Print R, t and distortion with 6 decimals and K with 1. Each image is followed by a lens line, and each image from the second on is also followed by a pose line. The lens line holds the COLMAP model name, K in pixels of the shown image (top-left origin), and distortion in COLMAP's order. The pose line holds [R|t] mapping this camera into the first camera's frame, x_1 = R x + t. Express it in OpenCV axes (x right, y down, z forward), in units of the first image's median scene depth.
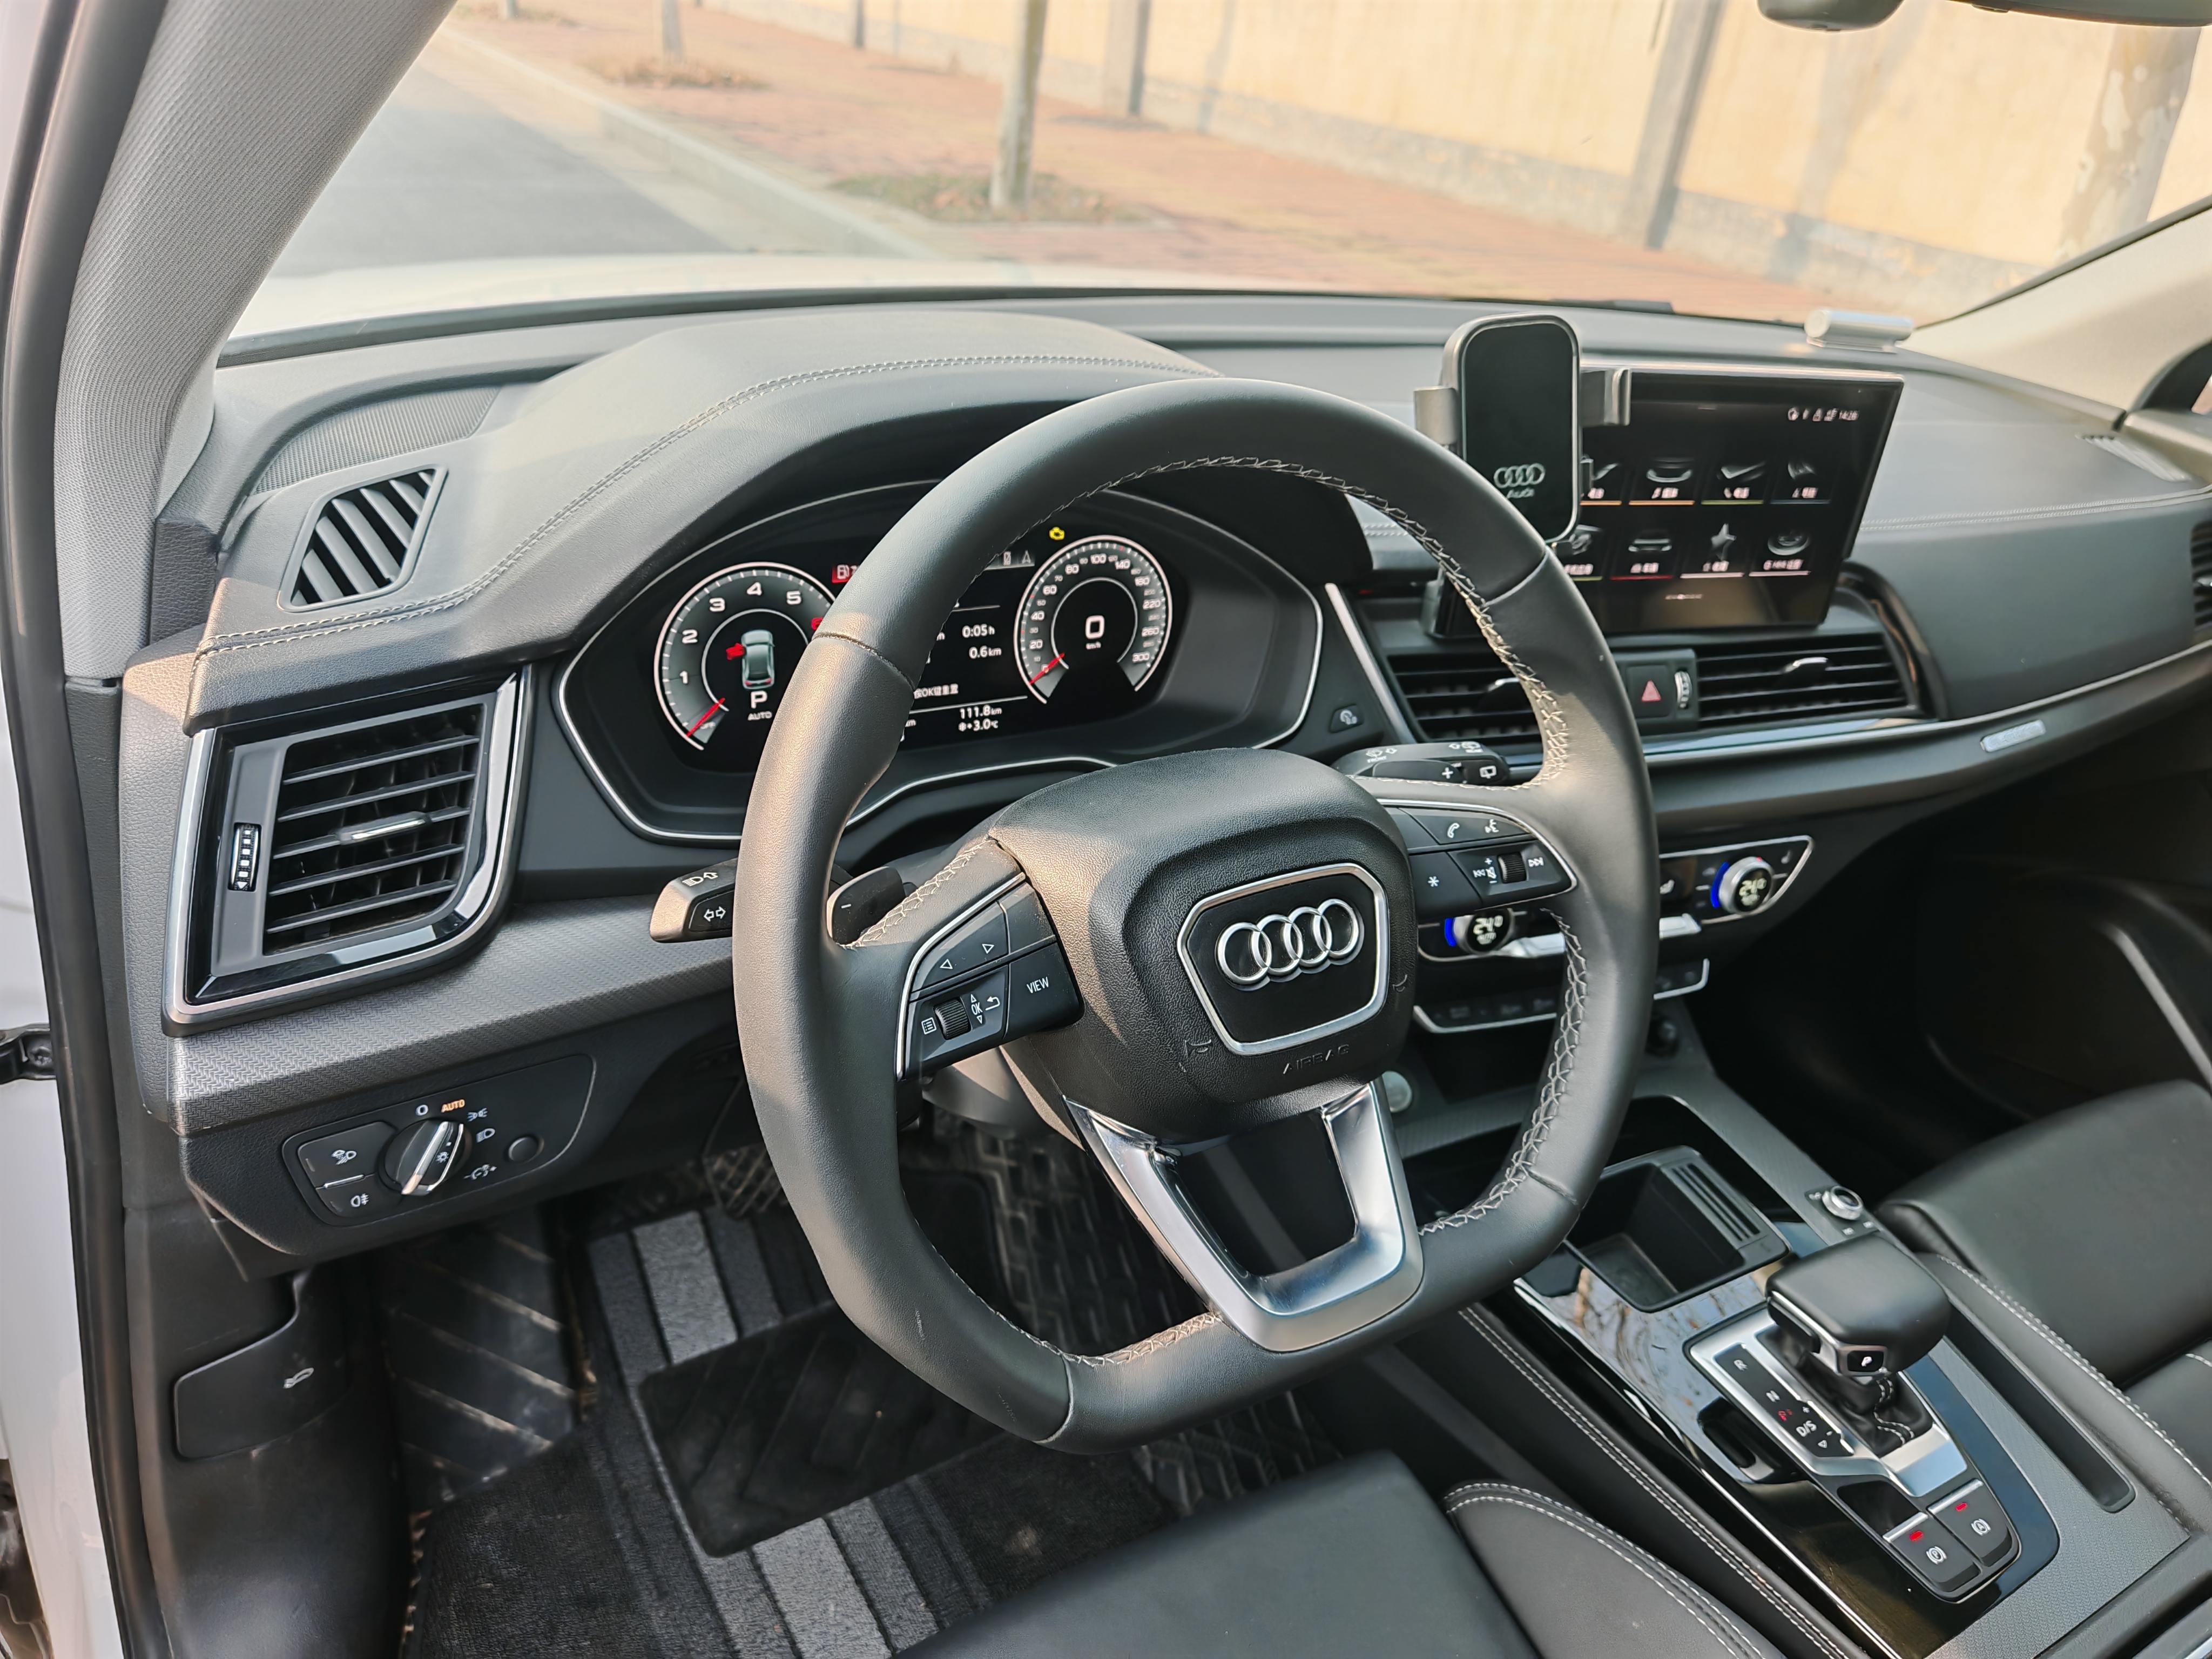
lens RADIAL K [[1539.5, 0, 1106.0], [0, 1539.5, 829.5], [0, 0, 1]] dist [0.040010, -0.052648]
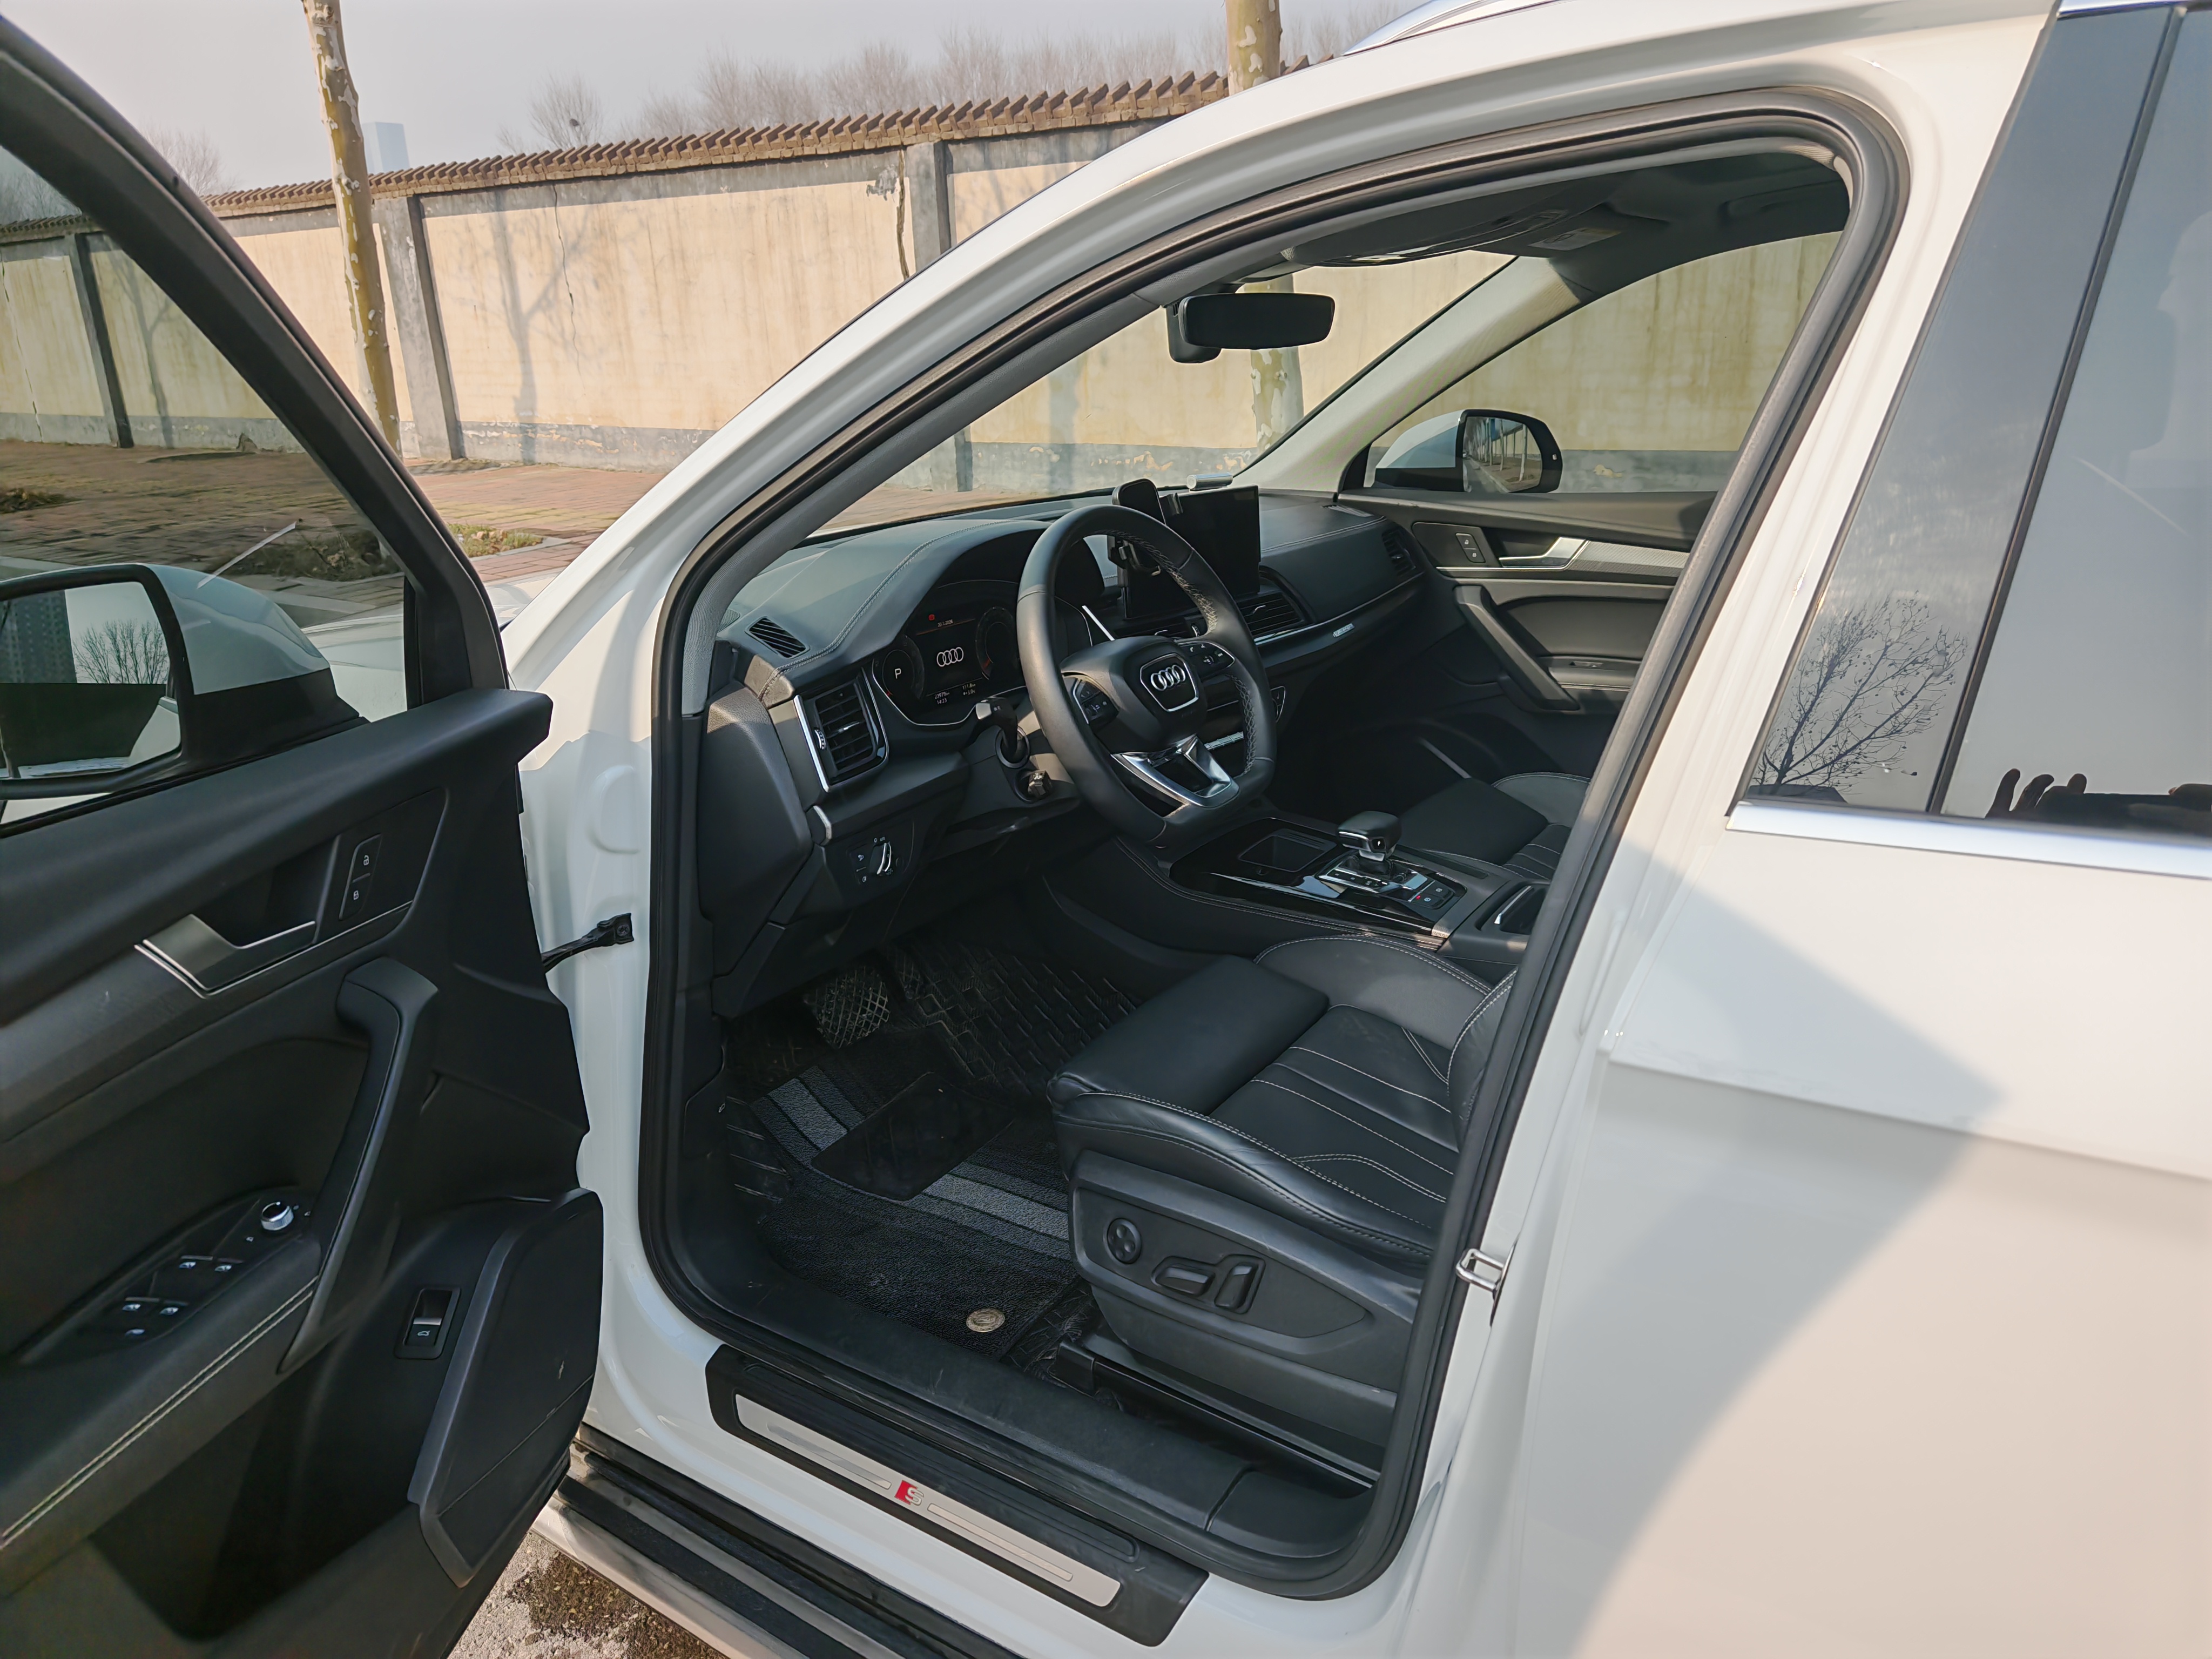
lens RADIAL K [[1503.8, 0, 1119.0], [0, 1503.8, 829.7], [0, 0, 1]] dist [0.073438, -0.086434]
pose [[0.886206, -0.265171, 0.379899, -0.796259], [0.322156, 0.942010, -0.093978, 0.409395], [-0.332949, 0.205671, 0.920242, -1.098613]]
